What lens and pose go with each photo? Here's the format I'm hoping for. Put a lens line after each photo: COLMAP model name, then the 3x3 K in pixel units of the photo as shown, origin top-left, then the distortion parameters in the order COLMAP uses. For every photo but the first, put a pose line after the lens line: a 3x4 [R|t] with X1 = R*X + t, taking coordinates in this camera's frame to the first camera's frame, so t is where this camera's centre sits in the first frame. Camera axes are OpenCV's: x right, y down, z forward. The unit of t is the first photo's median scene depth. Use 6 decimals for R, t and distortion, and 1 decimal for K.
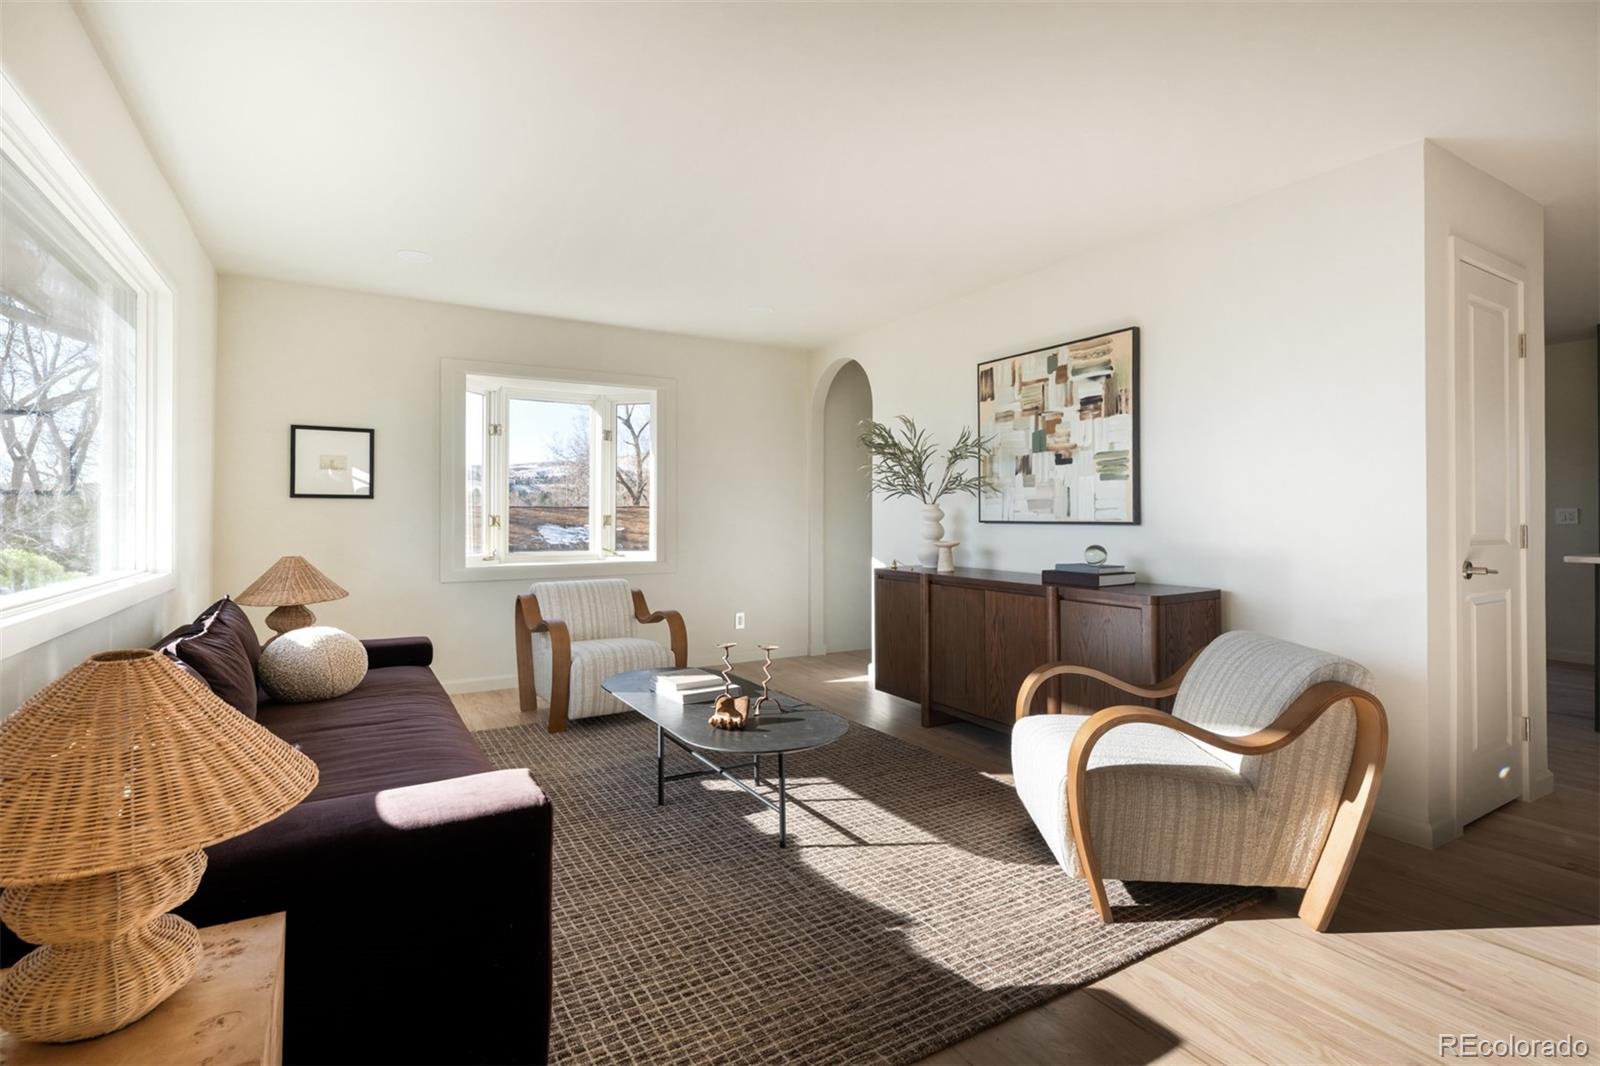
lens RADIAL K [[754.1, 0, 799.8], [0, 754.1, 529.1], [0, 0, 1]] dist [0.001498, 0.000687]
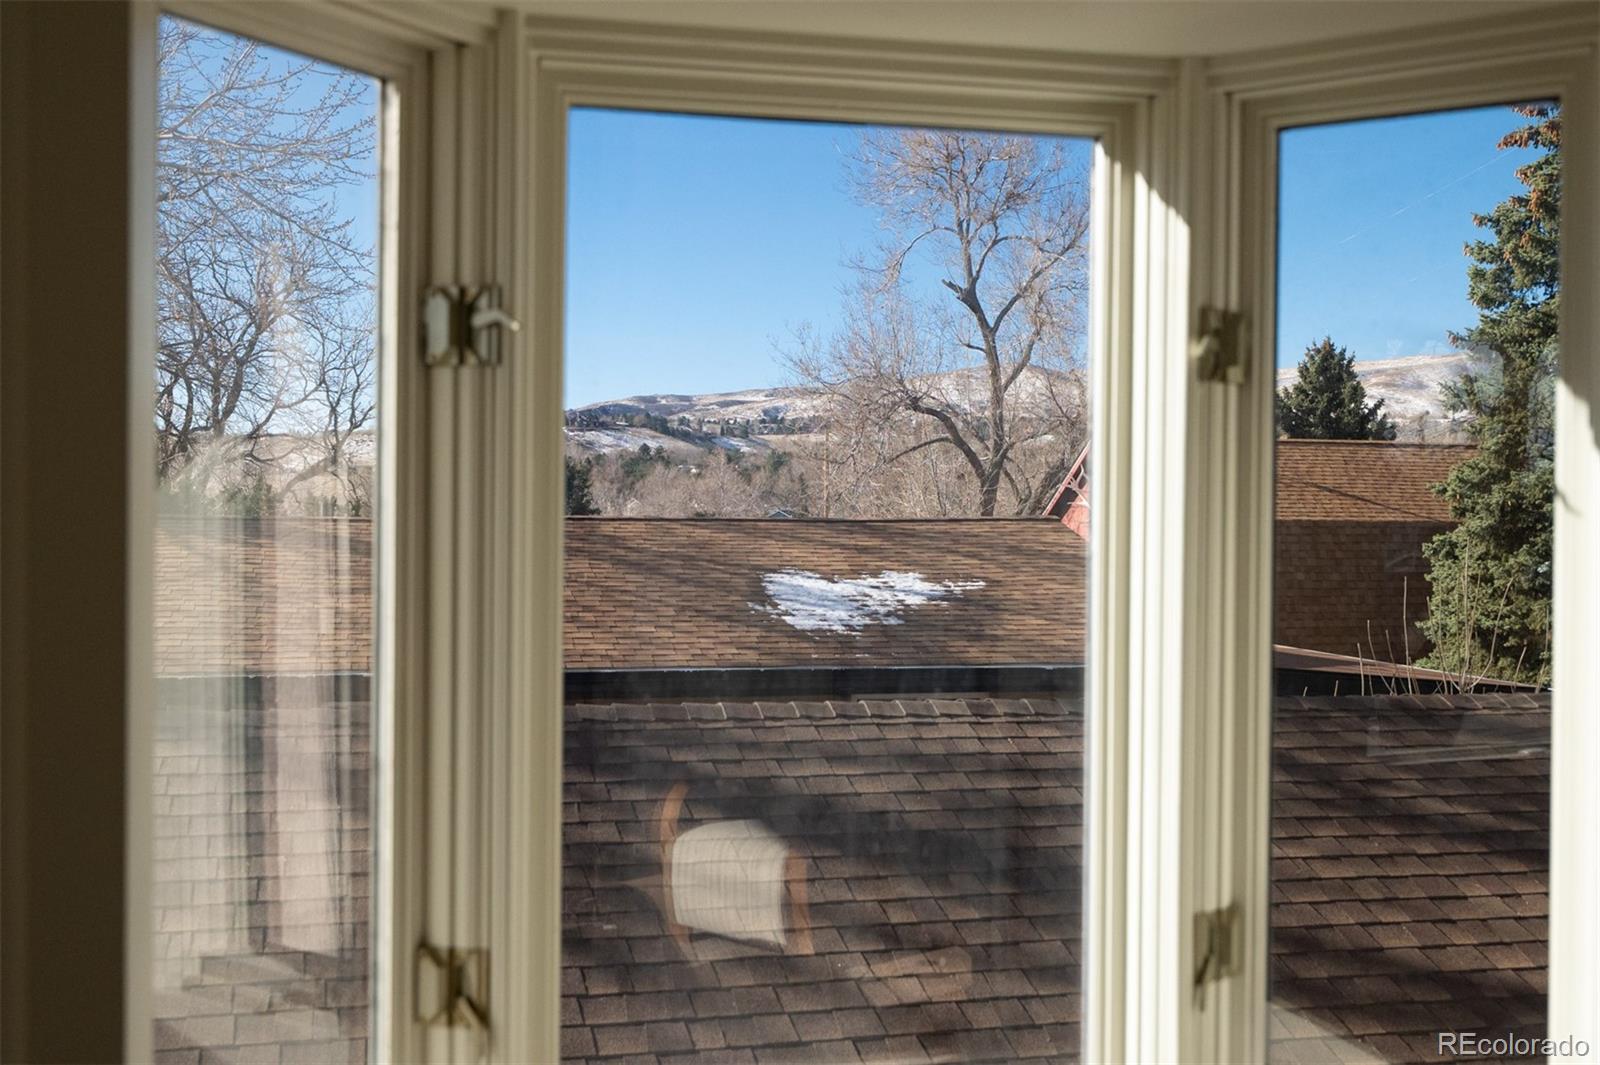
lens RADIAL K [[1672.3, 0, 799.3], [0, 1672.3, 530.3], [0, 0, 1]] dist [-0.001654, 0.000000]
pose [[0.951365, 0.009816, -0.307909, -0.033648], [-0.010086, 0.999949, 0.000715, -0.012753], [0.307900, 0.002426, 0.951416, 0.097482]]
